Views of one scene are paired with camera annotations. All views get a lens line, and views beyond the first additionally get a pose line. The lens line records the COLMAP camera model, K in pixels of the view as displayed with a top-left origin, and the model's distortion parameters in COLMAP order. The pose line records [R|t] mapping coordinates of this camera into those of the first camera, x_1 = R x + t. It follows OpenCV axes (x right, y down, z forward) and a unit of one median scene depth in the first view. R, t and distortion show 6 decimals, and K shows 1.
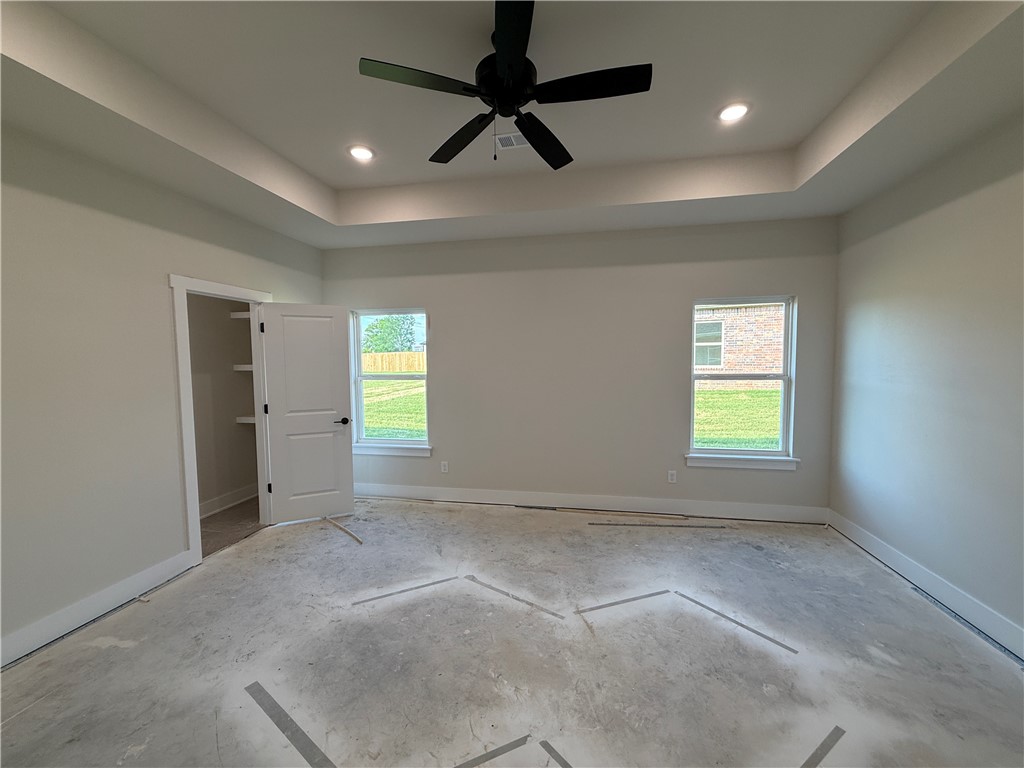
lens RADIAL K [[409.2, 0, 512.1], [0, 409.2, 385.7], [0, 0, 1]] dist [0.000728, 0.000038]
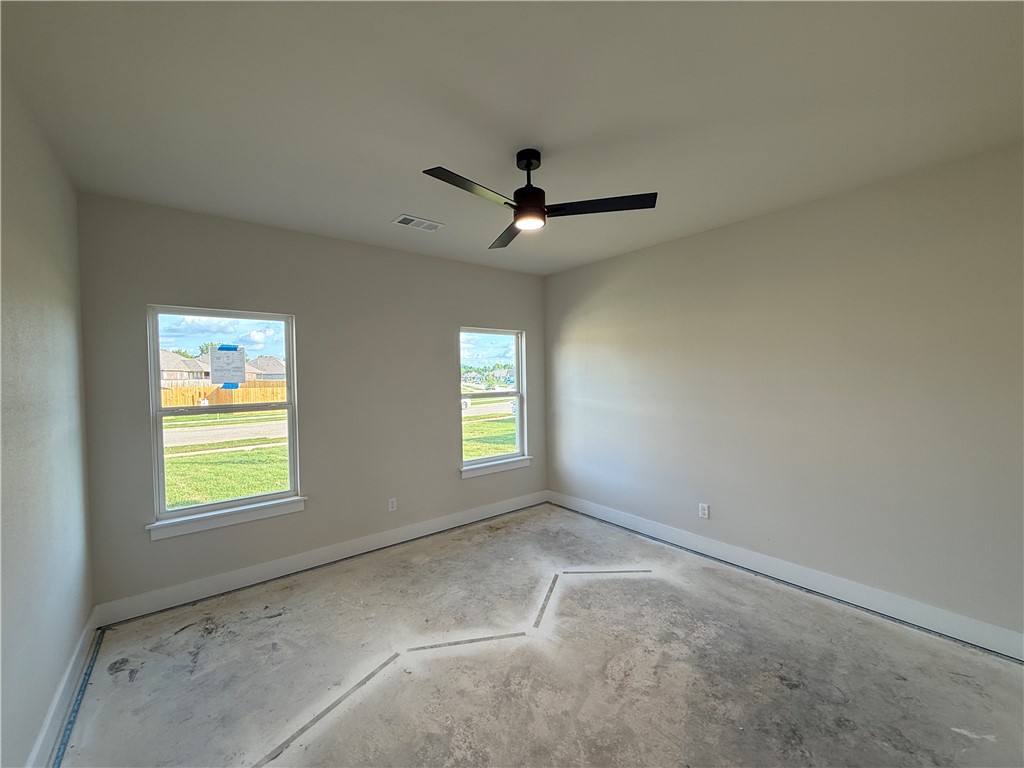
lens RADIAL K [[481.8, 0, 512.0], [0, 481.8, 384.0], [0, 0, 1]] dist [0.000533, 0.000025]
pose [[0.605597, -0.018429, 0.795558, -0.524436], [0.073534, 0.996750, -0.032886, -0.001108], [-0.792367, 0.078417, 0.604984, 0.118102]]
